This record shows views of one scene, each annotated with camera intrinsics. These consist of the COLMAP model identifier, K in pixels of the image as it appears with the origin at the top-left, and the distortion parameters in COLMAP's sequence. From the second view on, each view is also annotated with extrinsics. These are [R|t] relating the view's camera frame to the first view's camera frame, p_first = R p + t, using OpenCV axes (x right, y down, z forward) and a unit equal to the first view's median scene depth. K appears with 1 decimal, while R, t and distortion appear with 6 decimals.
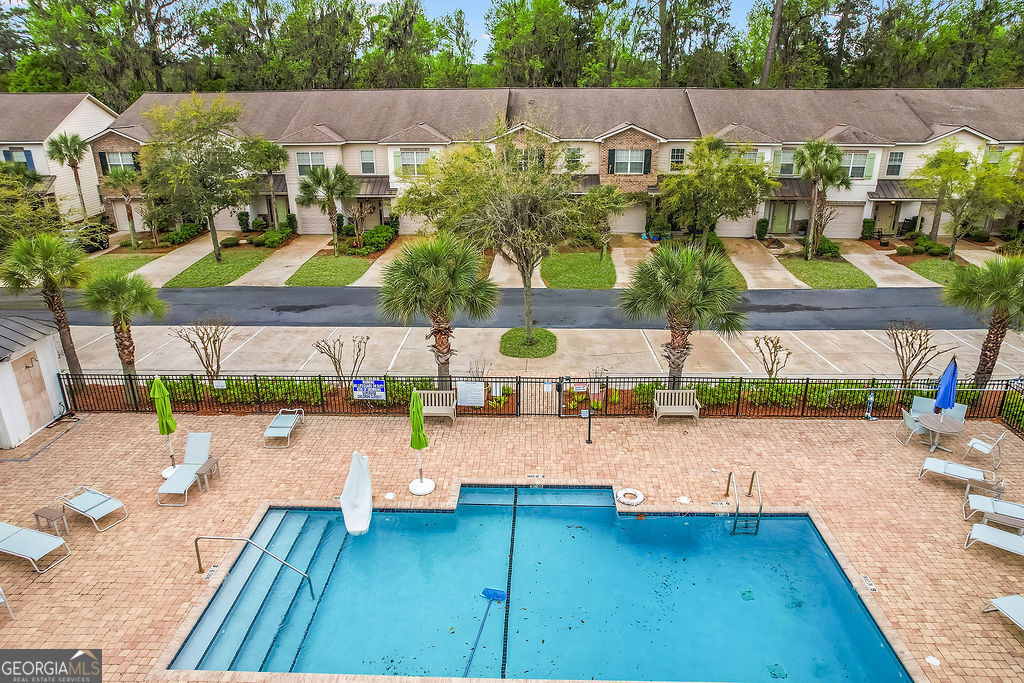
lens RADIAL K [[658.9, 0, 513.9], [0, 658.9, 336.7], [0, 0, 1]] dist [-0.056381, 0.068704]
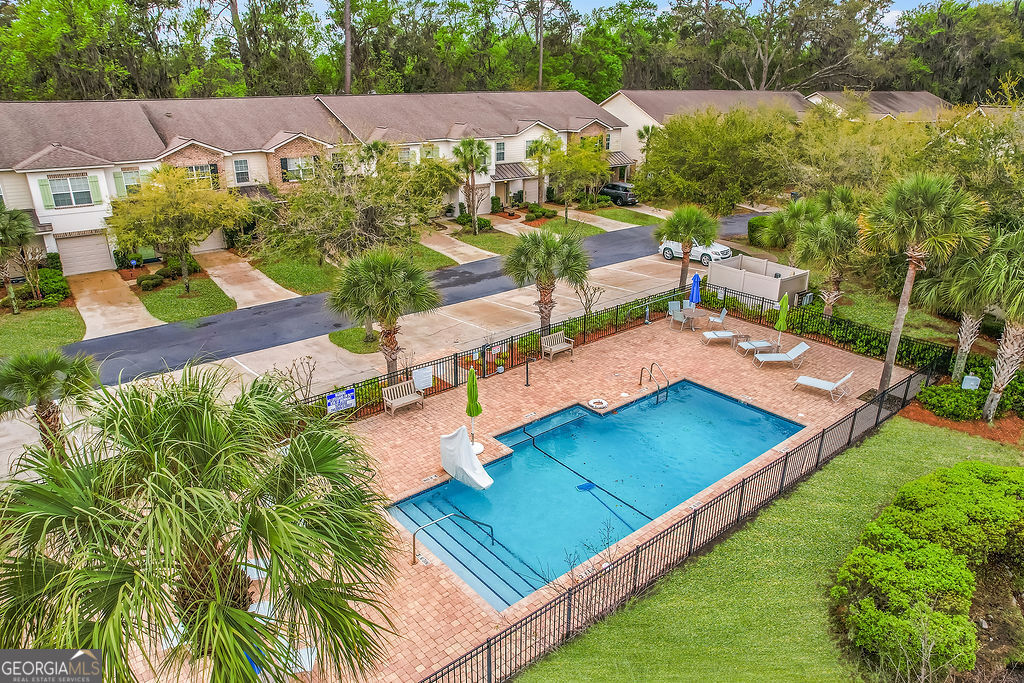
lens RADIAL K [[658.9, 0, 513.9], [0, 658.9, 336.7], [0, 0, 1]] dist [-0.056381, 0.068704]
pose [[0.766113, -0.235598, 0.597967, -0.605722], [0.232233, 0.969004, 0.084250, -0.043798], [-0.599282, 0.074323, 0.797080, -0.019465]]
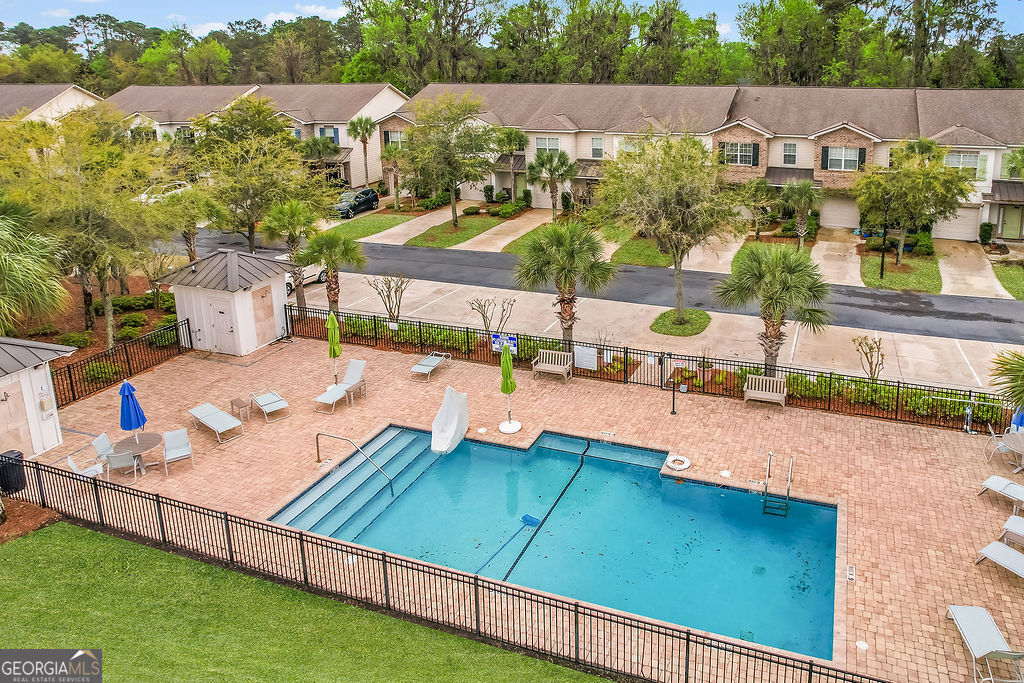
lens RADIAL K [[667.2, 0, 624.8], [0, 667.2, 210.3], [0, 0, 1]] dist [-0.004600, -0.003534]
pose [[0.966218, 0.064328, -0.249570, 0.273179], [-0.102974, 0.984056, -0.145019, -0.005172], [0.236262, 0.165819, 0.957436, -0.147565]]
